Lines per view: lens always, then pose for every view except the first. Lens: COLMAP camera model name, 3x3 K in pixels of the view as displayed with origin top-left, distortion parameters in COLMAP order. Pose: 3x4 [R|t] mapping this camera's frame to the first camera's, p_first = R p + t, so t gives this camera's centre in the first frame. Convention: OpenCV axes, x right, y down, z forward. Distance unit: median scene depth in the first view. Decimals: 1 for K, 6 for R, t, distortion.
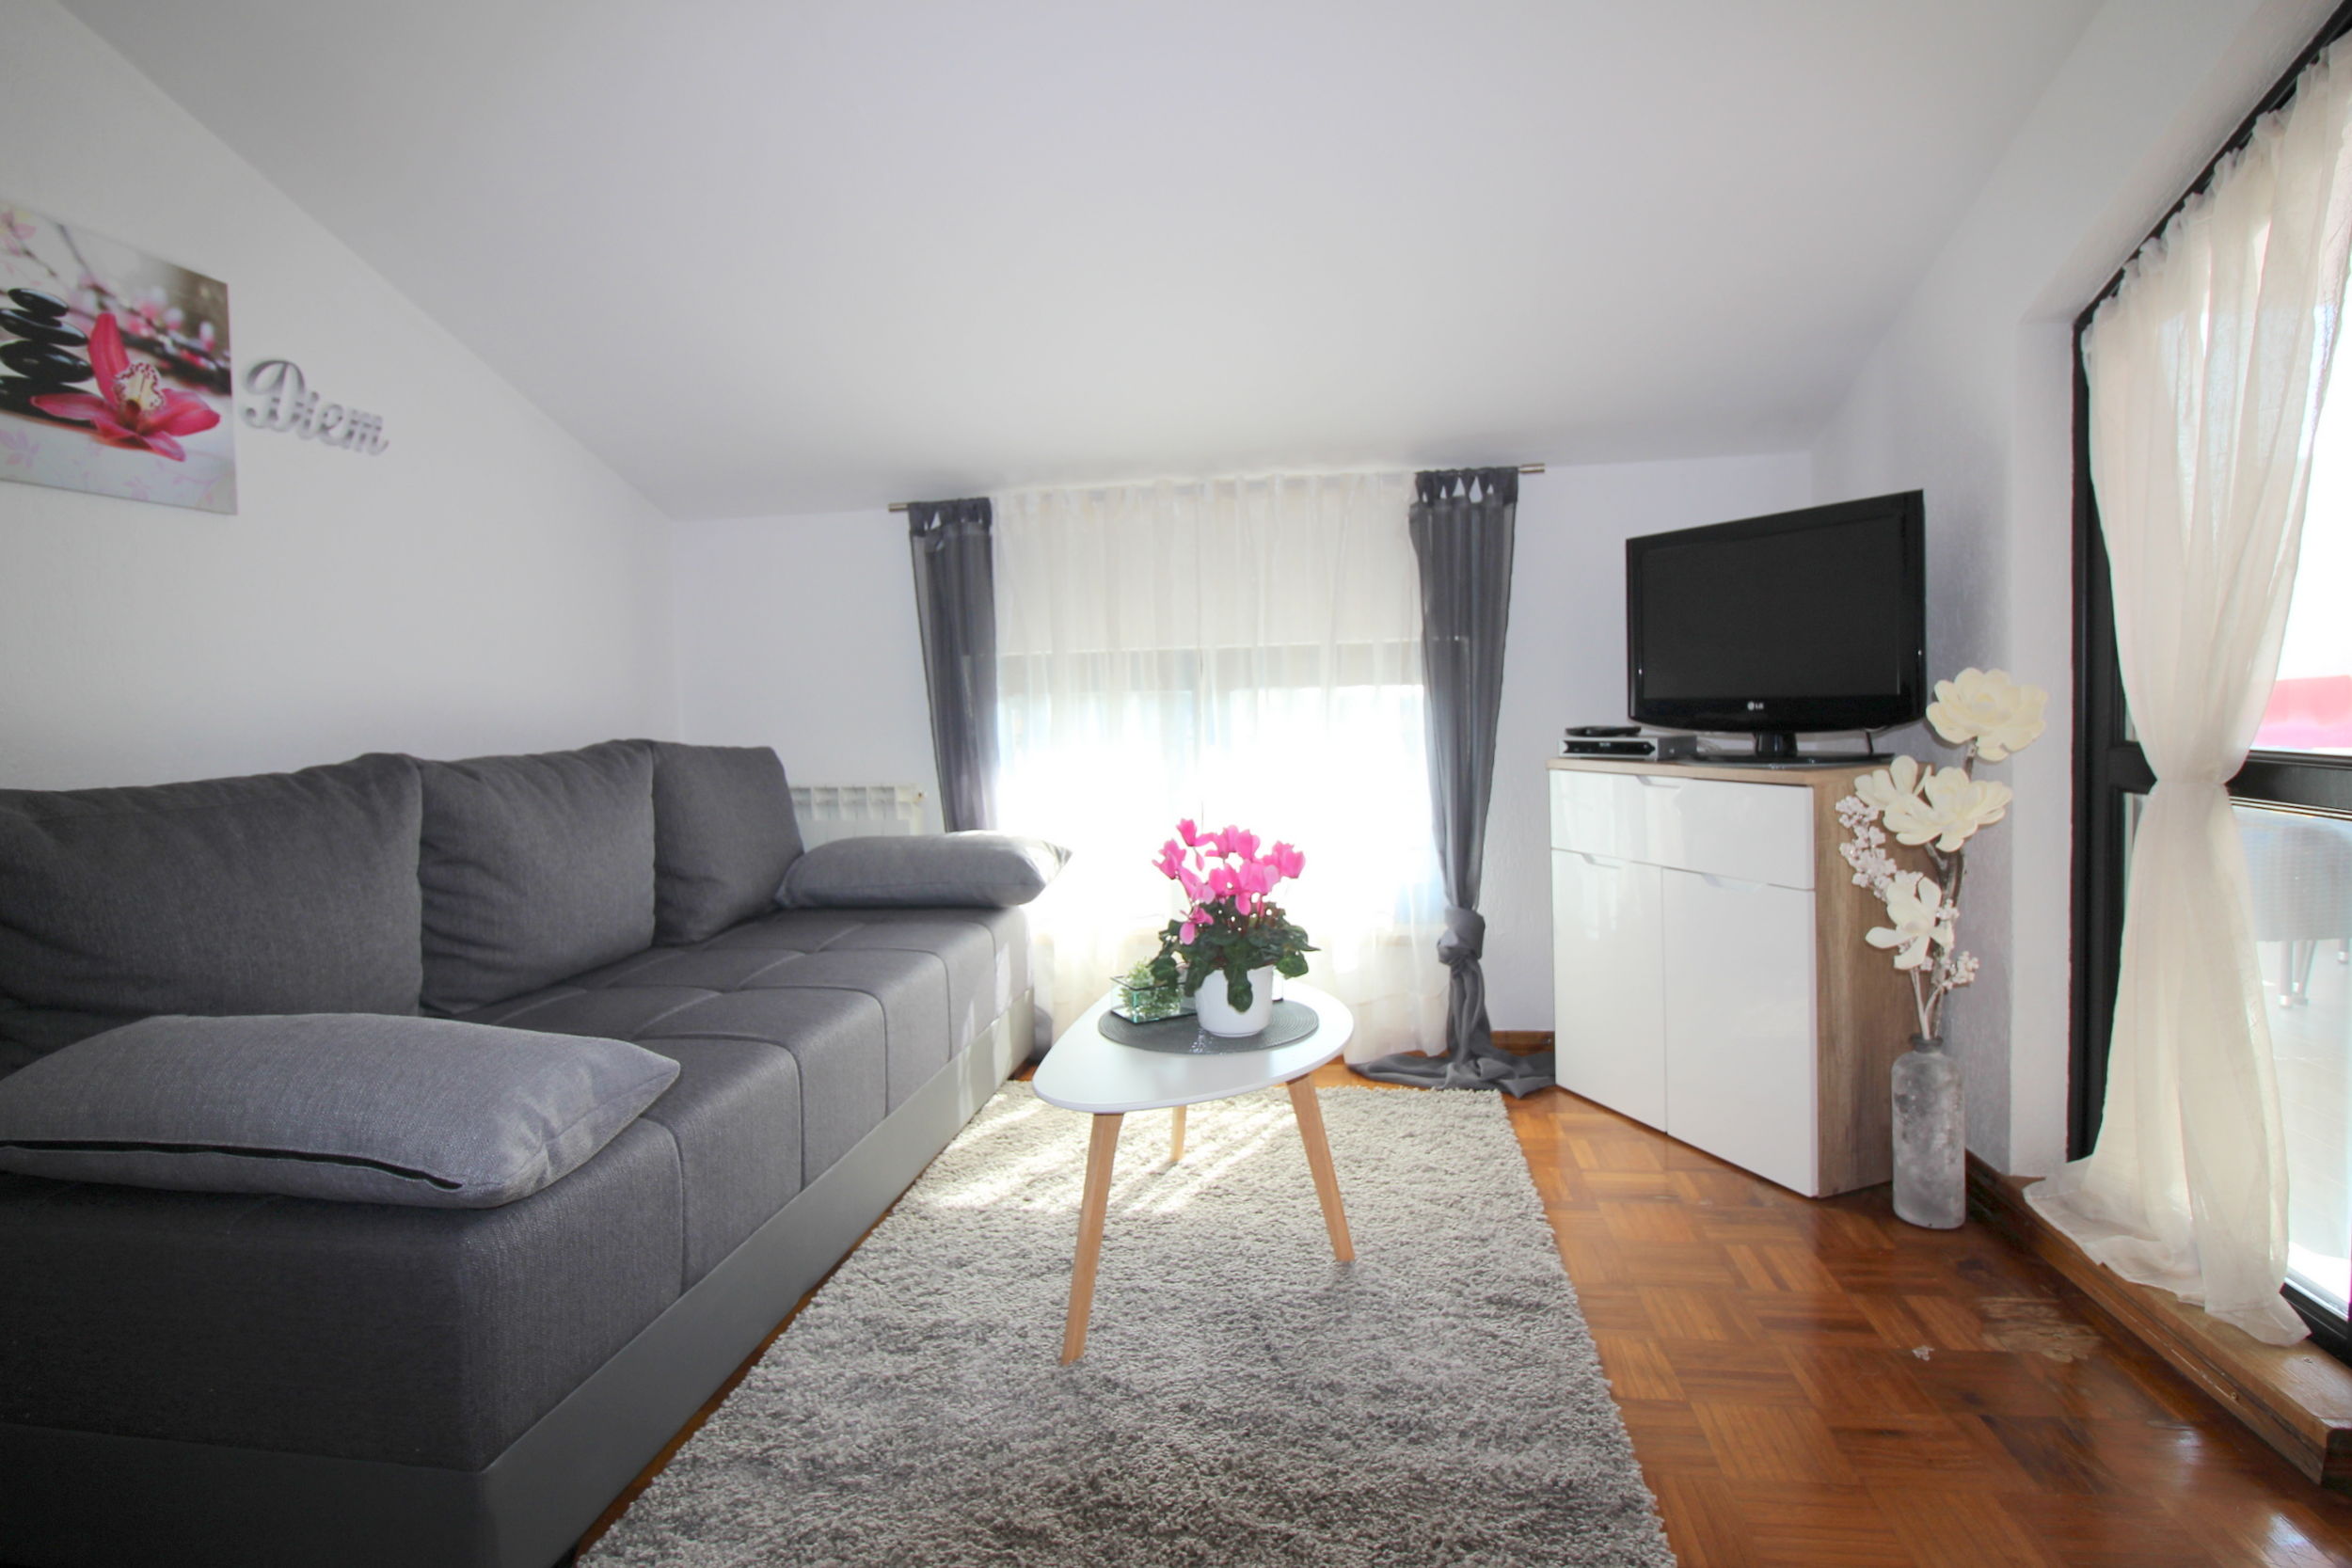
lens RADIAL K [[1189.2, 0, 1196.1], [0, 1189.2, 767.7], [0, 0, 1]] dist [-0.005563, -0.006677]
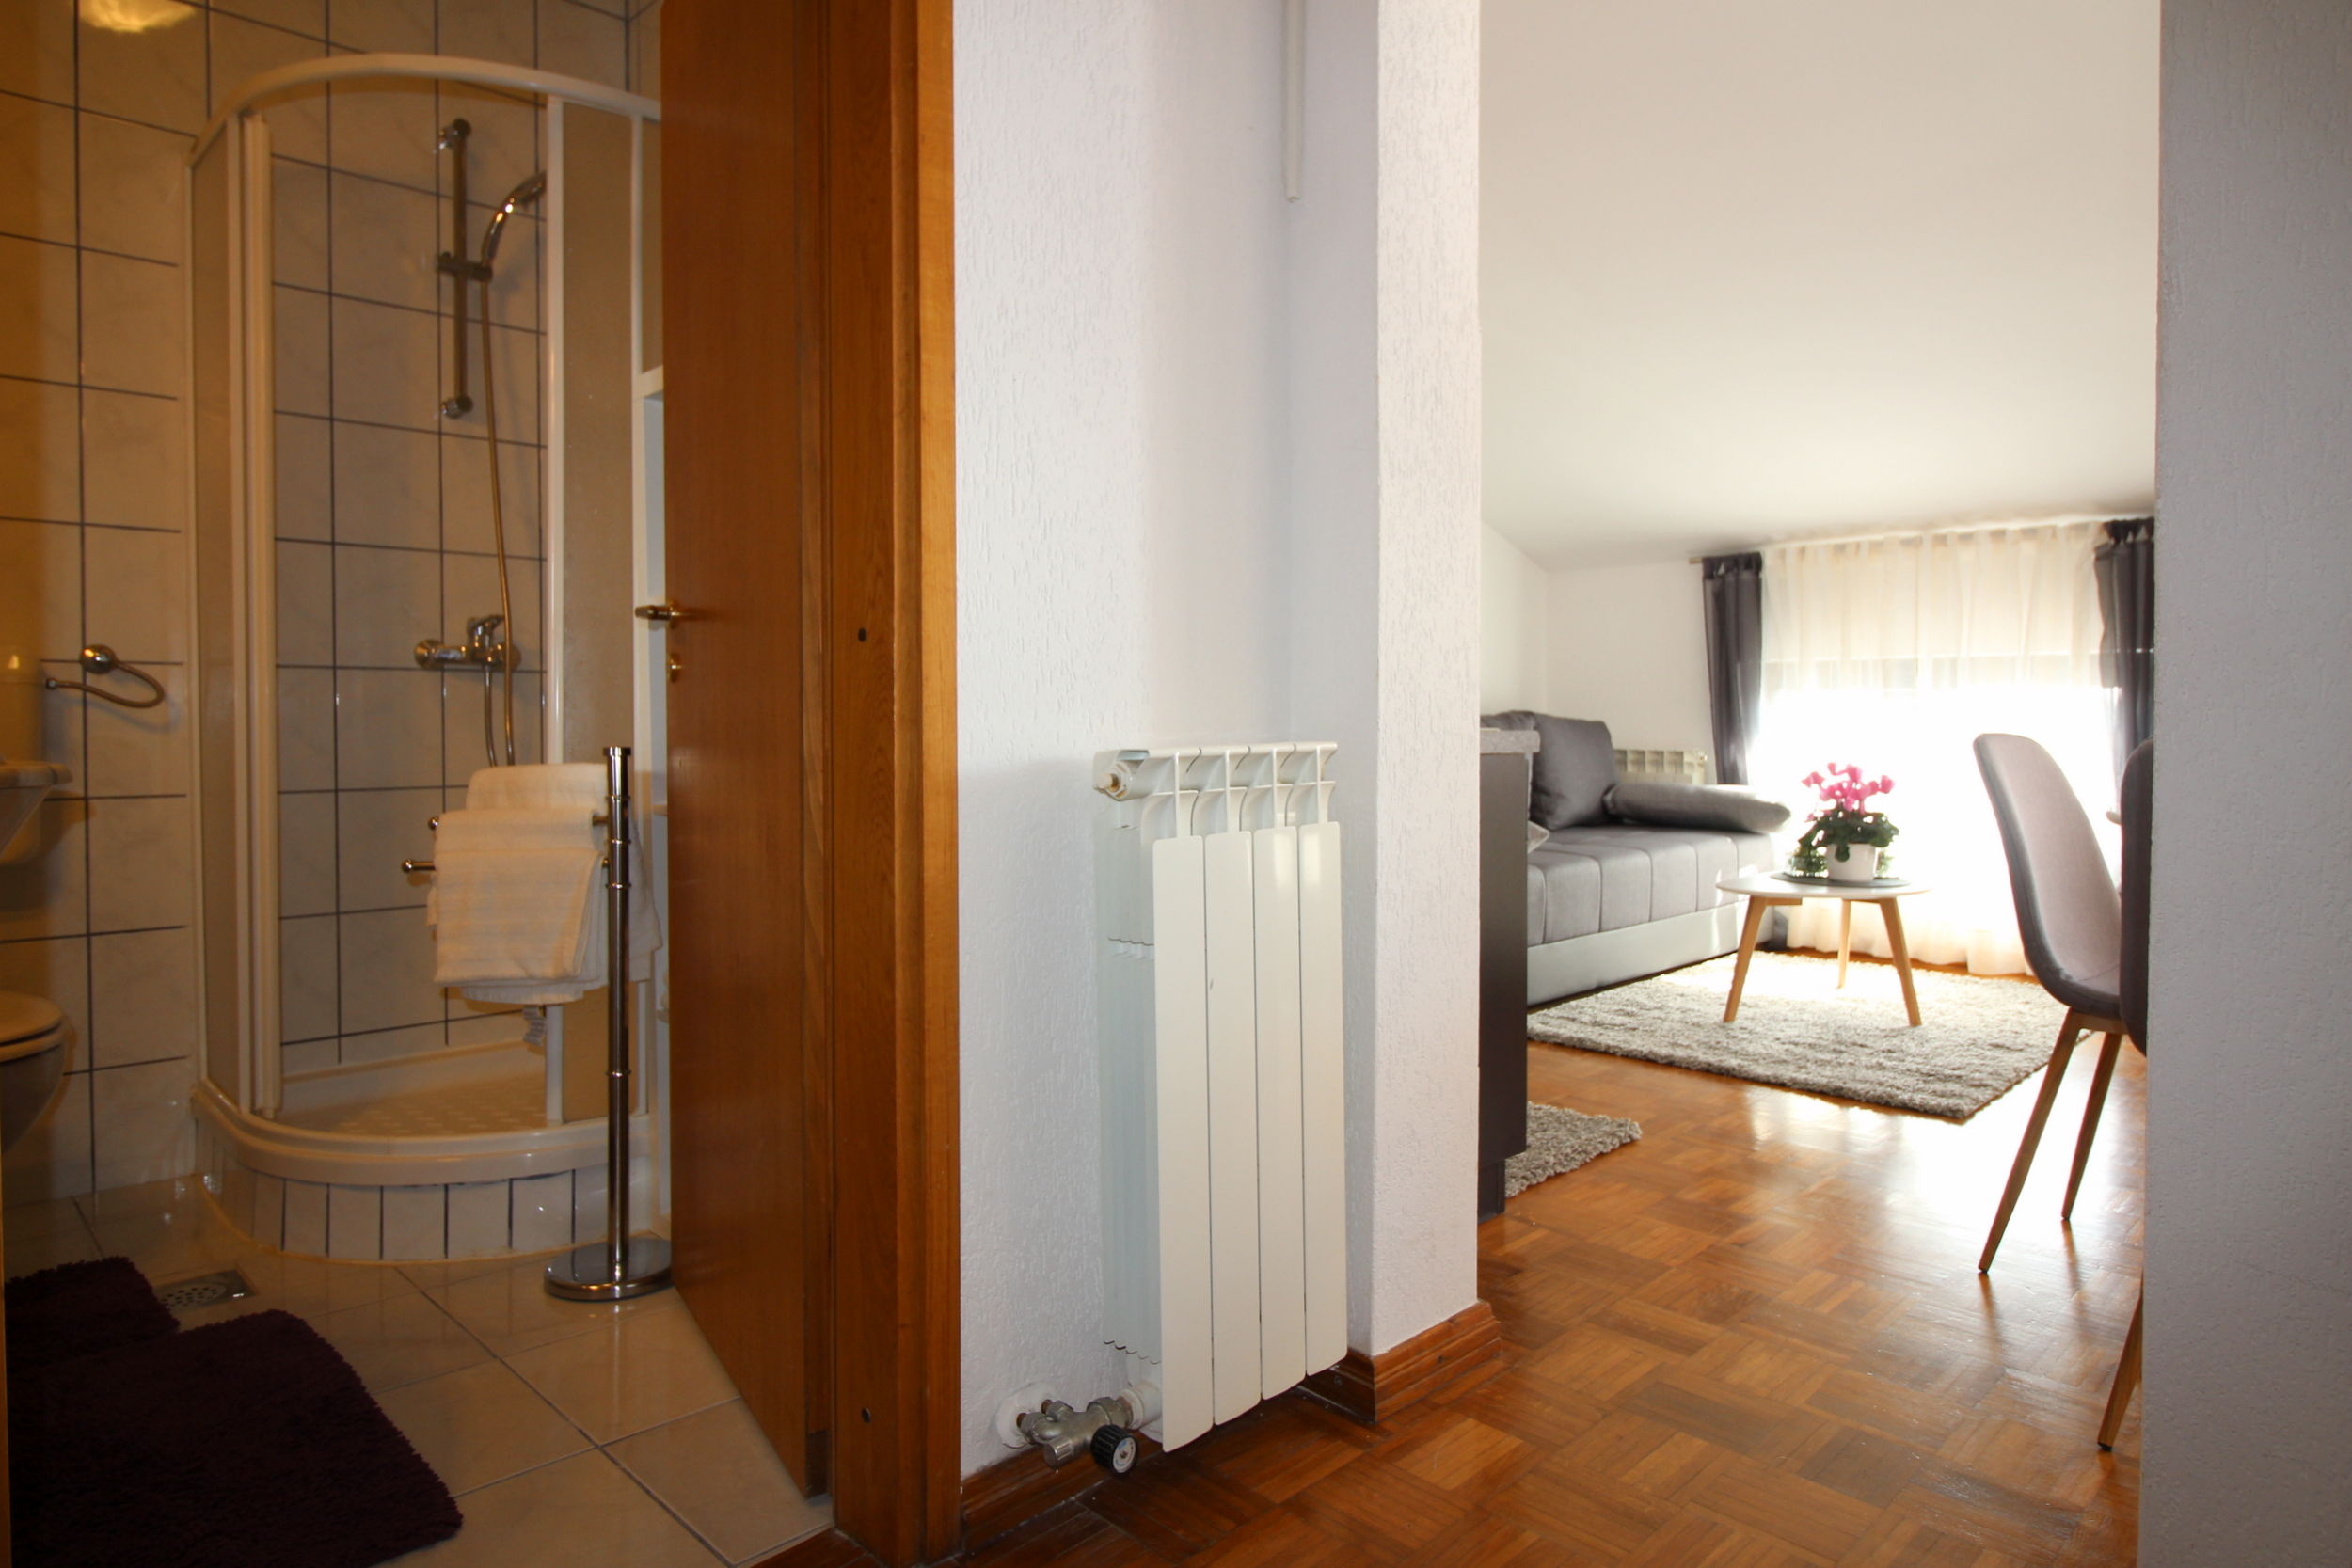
lens RADIAL K [[1393.1, 0, 1168.1], [0, 1393.1, 749.5], [0, 0, 1]] dist [0.008207, 0.001759]
pose [[0.791659, 0.040117, -0.609645, 0.372239], [-0.051301, 0.998683, -0.000901, 0.061043], [0.608806, 0.031989, 0.792674, -0.957640]]
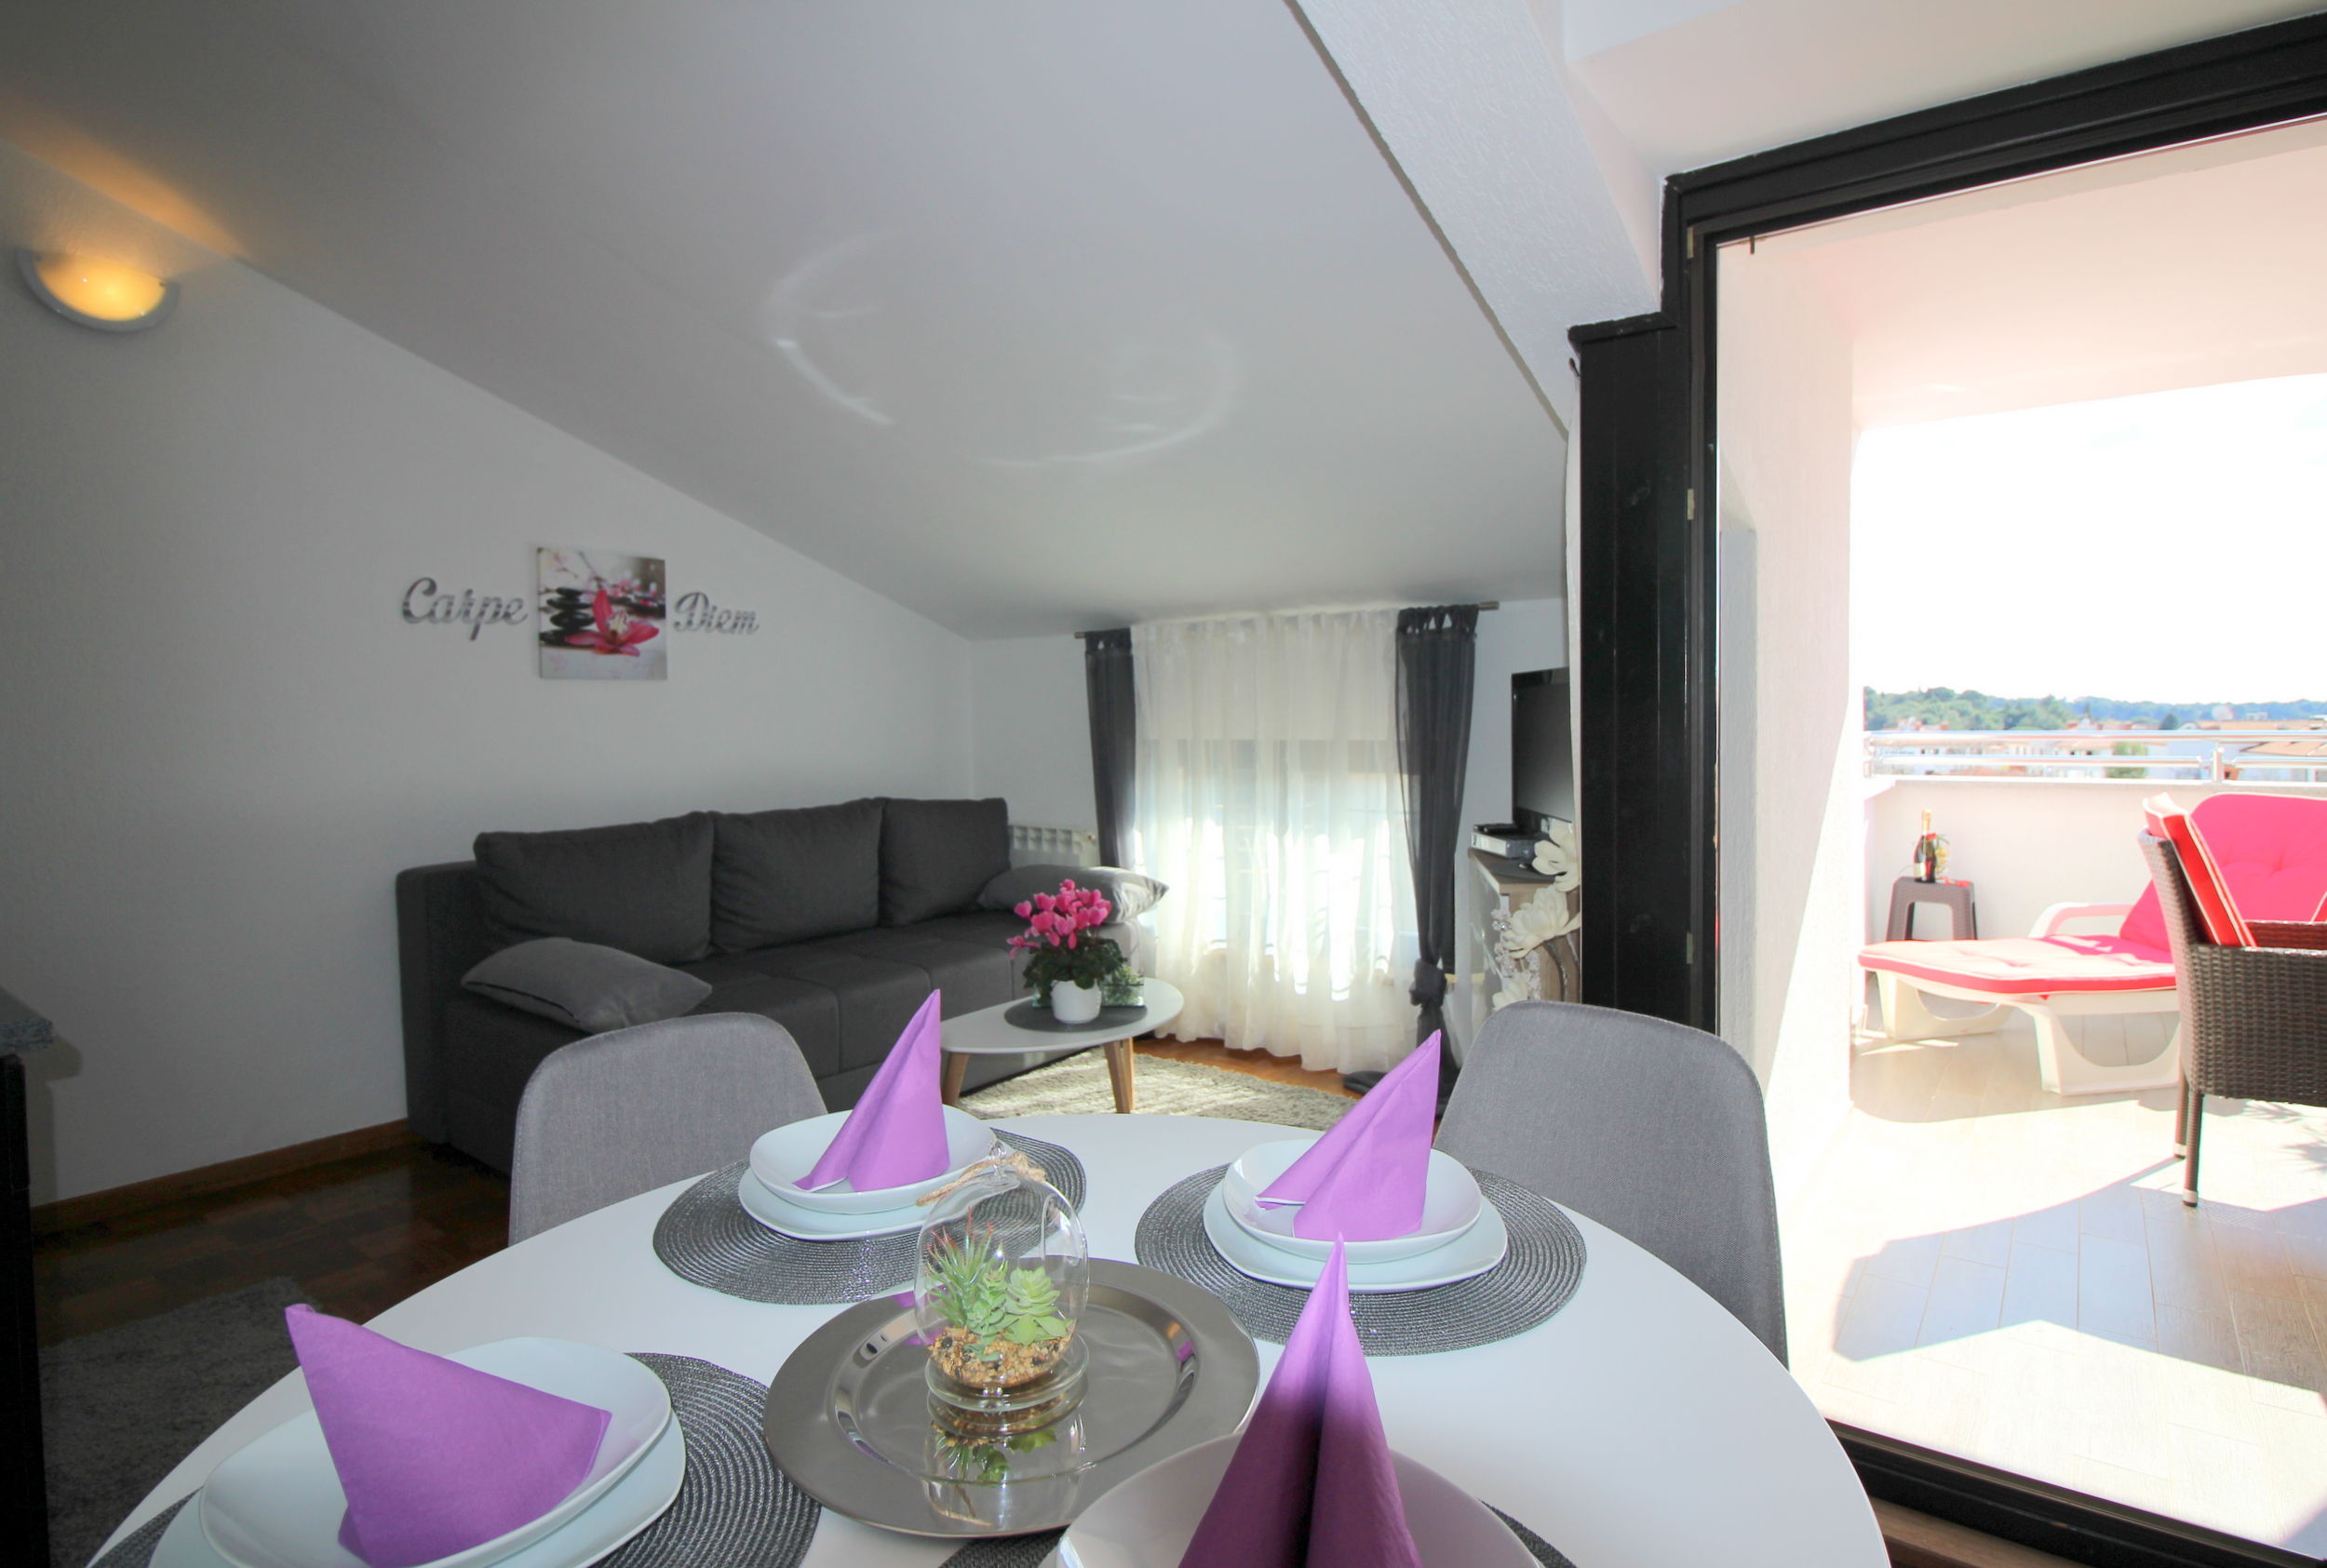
lens RADIAL K [[1142.7, 0, 1175.0], [0, 1142.7, 772.2], [0, 0, 1]] dist [0.003891, 0.000411]
pose [[0.881277, 0.040856, -0.470832, 0.641995], [-0.039920, 0.999131, 0.011977, -0.096629], [0.470912, 0.008241, 0.882142, -0.199742]]
